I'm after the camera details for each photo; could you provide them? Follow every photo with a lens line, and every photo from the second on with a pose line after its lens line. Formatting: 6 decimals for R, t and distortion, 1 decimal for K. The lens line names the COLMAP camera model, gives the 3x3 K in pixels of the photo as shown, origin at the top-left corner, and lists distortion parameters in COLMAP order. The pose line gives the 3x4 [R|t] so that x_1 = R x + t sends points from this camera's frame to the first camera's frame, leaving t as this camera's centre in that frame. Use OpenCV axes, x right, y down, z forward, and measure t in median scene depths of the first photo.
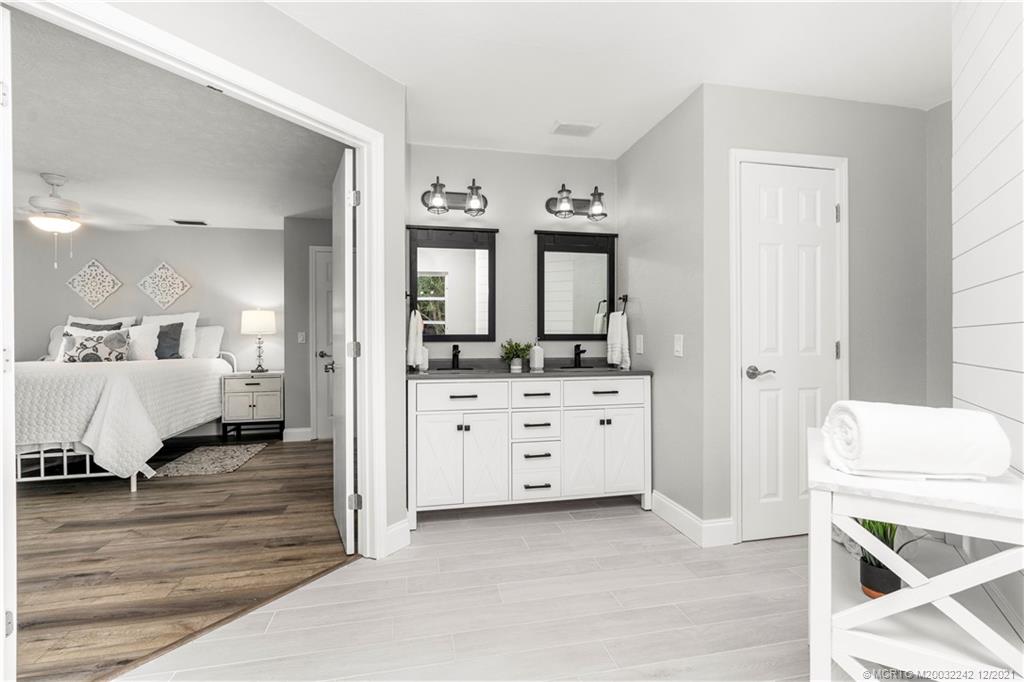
lens RADIAL K [[469.5, 0, 511.7], [0, 469.5, 334.8], [0, 0, 1]] dist [0.000246, 0.000360]
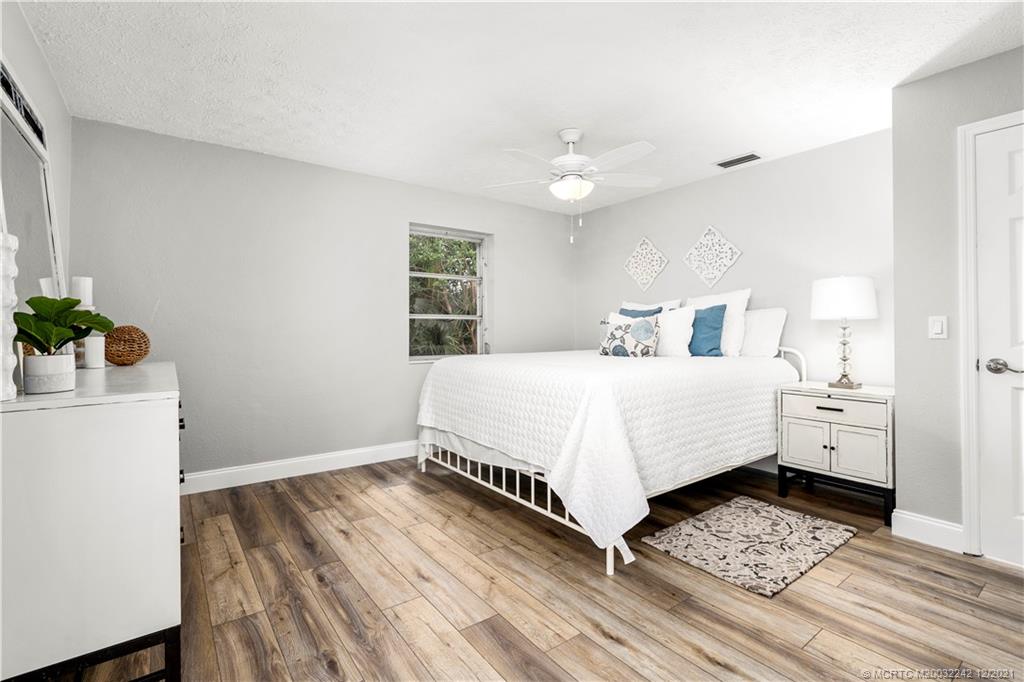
lens RADIAL K [[470.5, 0, 511.3], [0, 470.5, 326.5], [0, 0, 1]] dist [-0.002144, -0.000215]
pose [[0.411800, 0.003701, -0.911267, -0.224648], [0.006260, 0.999957, 0.006889, -0.000169], [0.911253, -0.008541, 0.411759, 0.483311]]
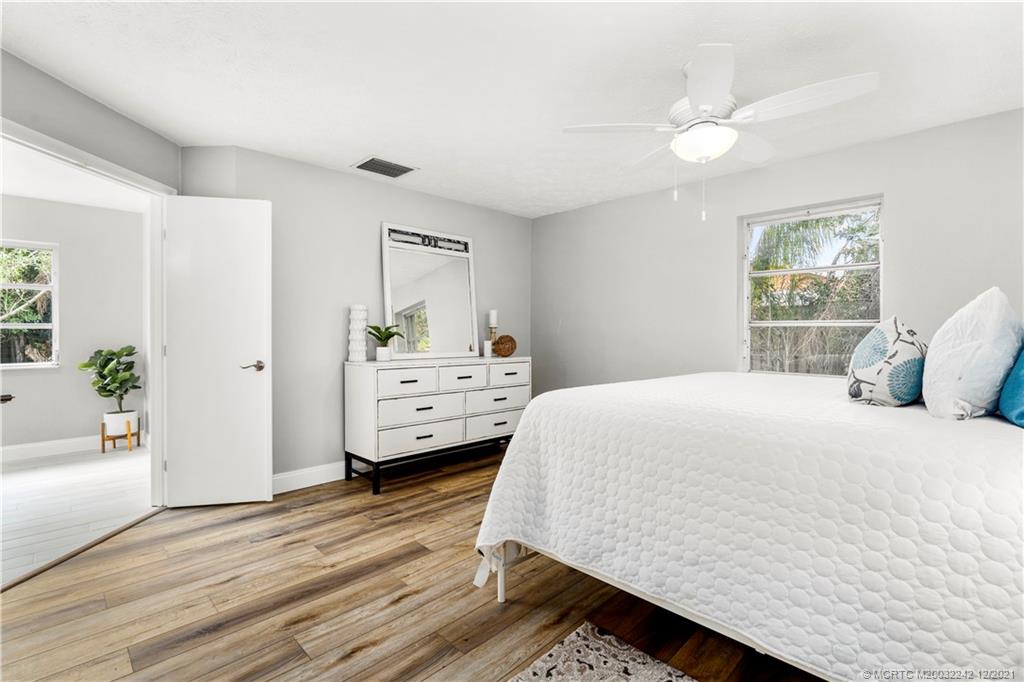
lens RADIAL K [[469.5, 0, 511.7], [0, 469.5, 334.8], [0, 0, 1]] dist [0.000246, 0.000360]
pose [[-0.843477, 0.008401, -0.537100, -0.386830], [0.008855, 0.999959, 0.001735, -0.001514], [0.537093, -0.003293, -0.843517, 1.161658]]
